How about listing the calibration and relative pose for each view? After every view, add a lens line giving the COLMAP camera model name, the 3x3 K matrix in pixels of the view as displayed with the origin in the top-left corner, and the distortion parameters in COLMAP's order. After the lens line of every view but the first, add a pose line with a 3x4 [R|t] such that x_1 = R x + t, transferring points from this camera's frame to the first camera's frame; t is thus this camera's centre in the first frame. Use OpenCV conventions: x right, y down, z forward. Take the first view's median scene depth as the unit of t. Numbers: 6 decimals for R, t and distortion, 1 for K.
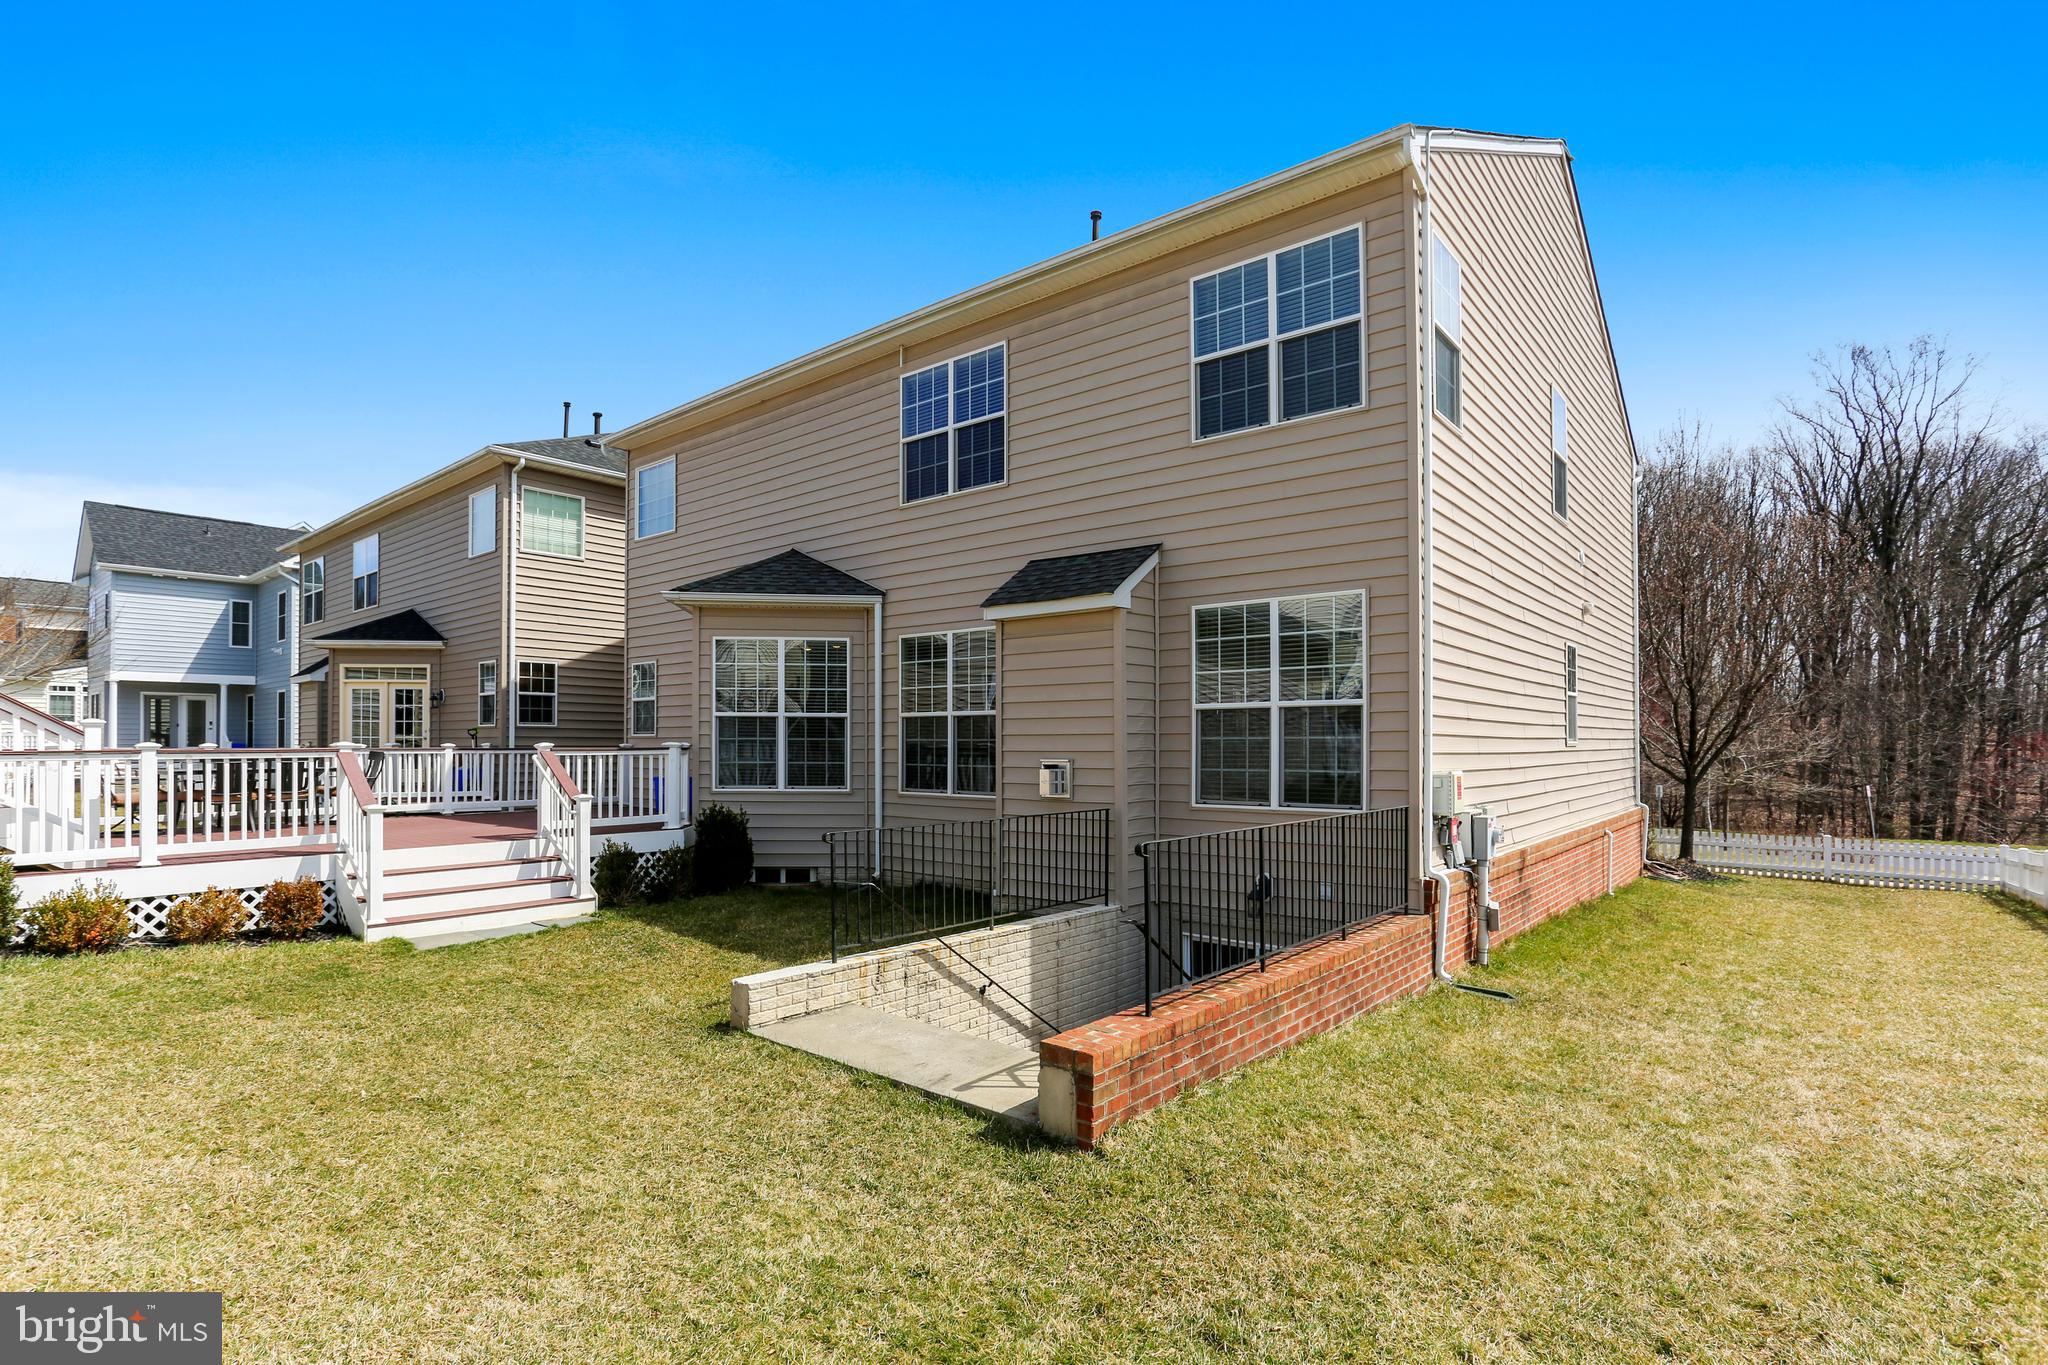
lens RADIAL K [[983.5, 0, 1031.3], [0, 983.5, 676.2], [0, 0, 1]] dist [-0.058196, 0.042259]
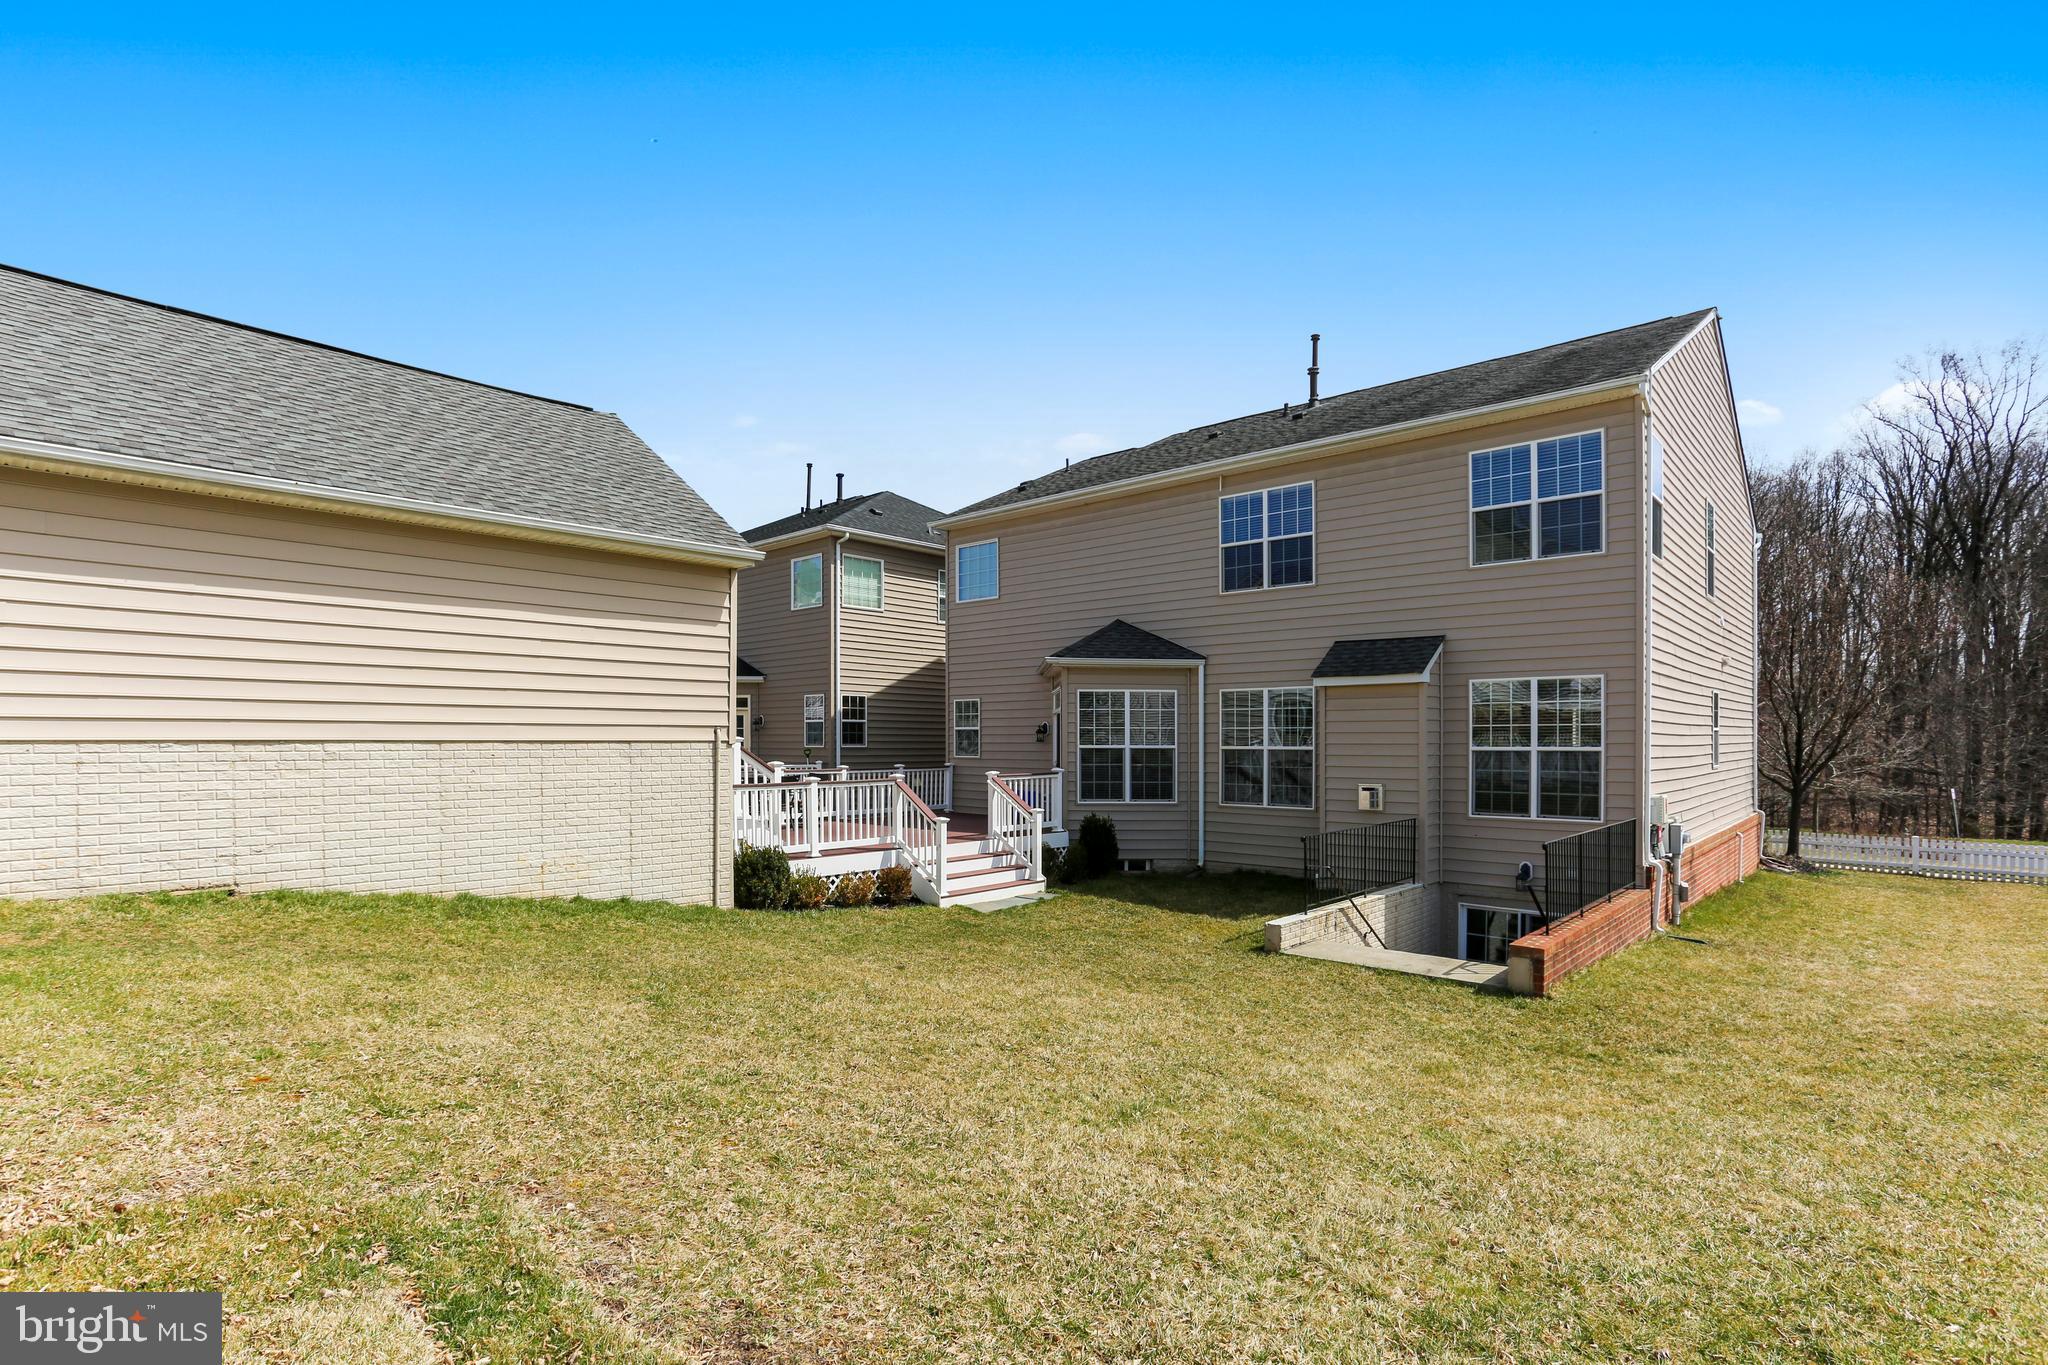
lens RADIAL K [[1006.4, 0, 1024.0], [0, 1006.4, 682.5], [0, 0, 1]] dist [-0.054203, 0.037636]
pose [[0.999167, -0.002514, -0.040734, -0.339704], [0.003135, 0.999880, 0.015189, -0.070936], [0.040690, -0.015304, 0.999055, -0.393881]]
